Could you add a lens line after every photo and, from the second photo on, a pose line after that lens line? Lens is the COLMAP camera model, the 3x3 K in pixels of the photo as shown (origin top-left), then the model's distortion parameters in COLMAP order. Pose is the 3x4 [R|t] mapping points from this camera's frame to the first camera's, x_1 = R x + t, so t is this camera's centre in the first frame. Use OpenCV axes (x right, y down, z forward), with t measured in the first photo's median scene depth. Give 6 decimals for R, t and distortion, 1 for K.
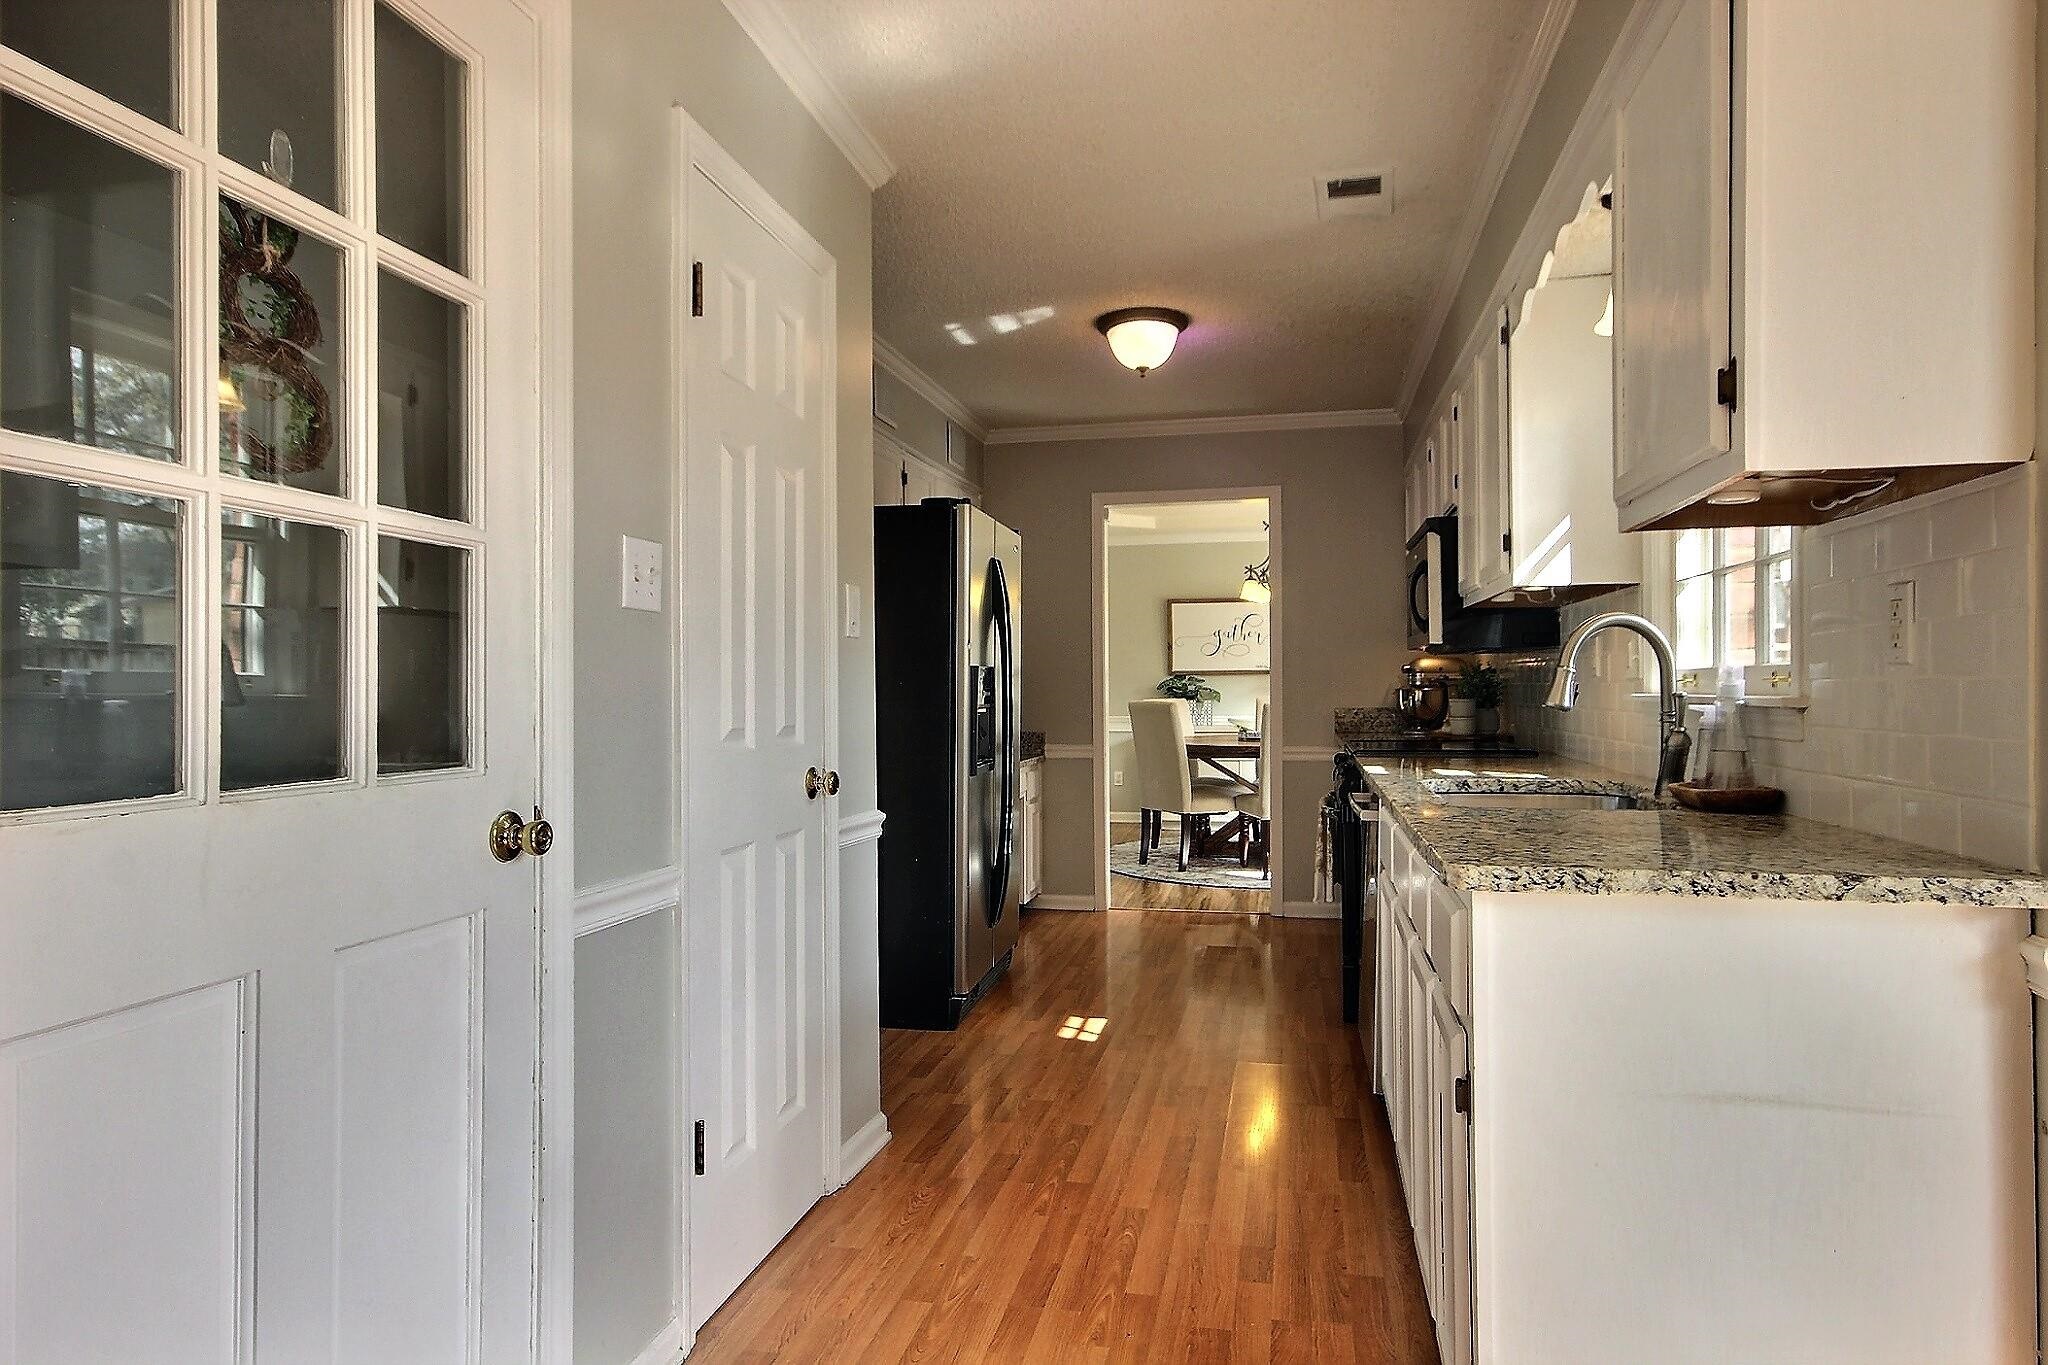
lens RADIAL K [[1231.0, 0, 1033.4], [0, 1231.0, 683.3], [0, 0, 1]] dist [0.025462, 0.001964]
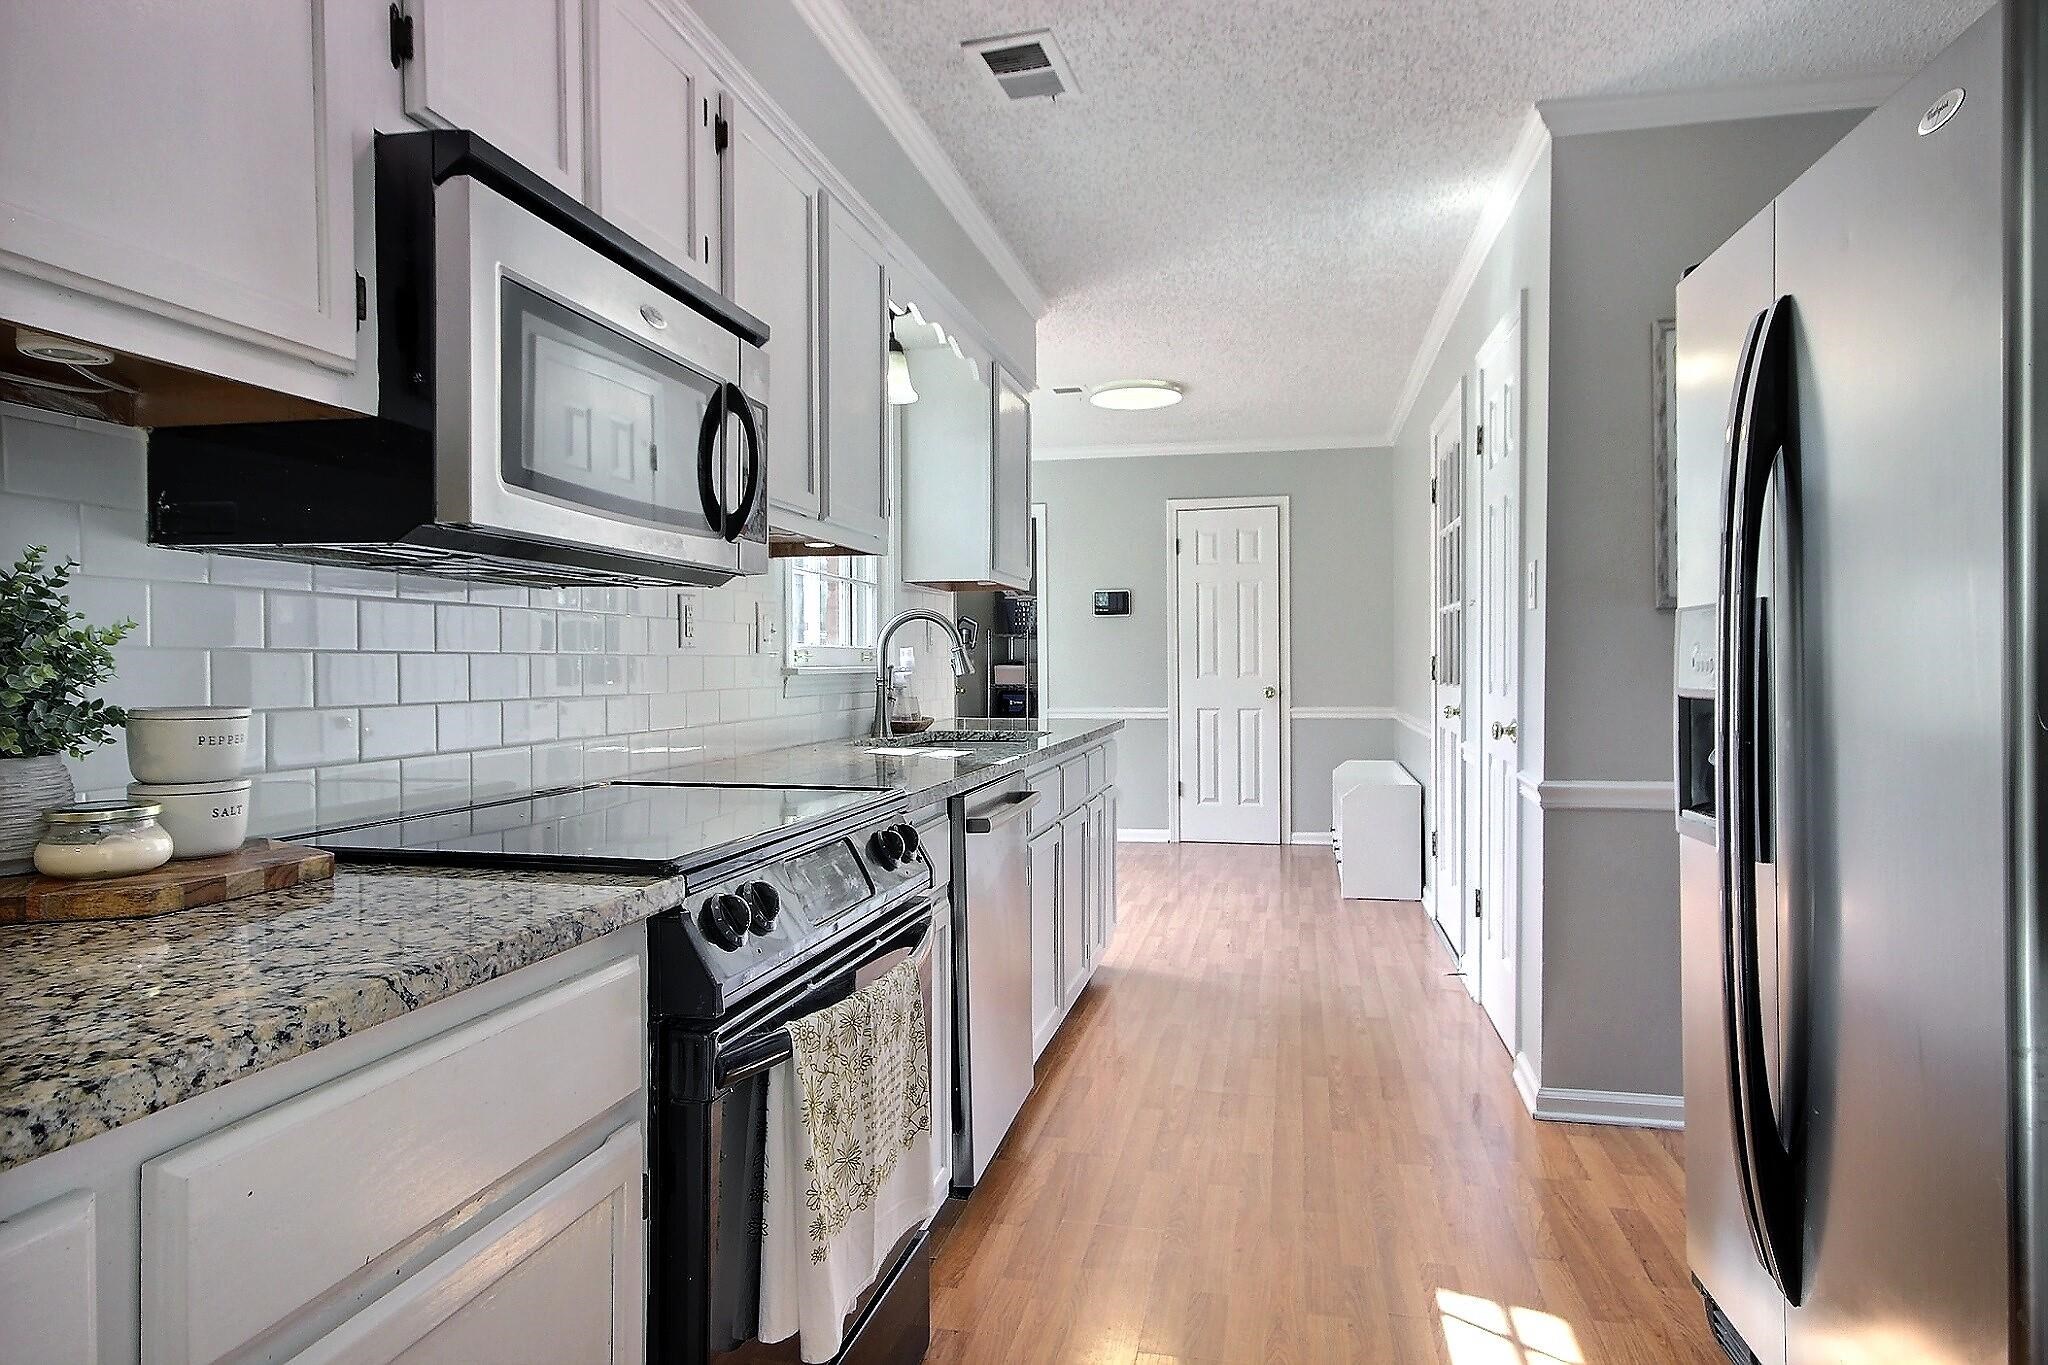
lens RADIAL K [[1231.0, 0, 1022.6], [0, 1231.0, 672.2], [0, 0, 1]] dist [0.025462, 0.001964]
pose [[-0.999877, 0.014543, 0.005859, 0.380873], [0.014553, 0.999893, 0.001626, 0.010647], [-0.005835, 0.001711, -0.999982, 2.720102]]
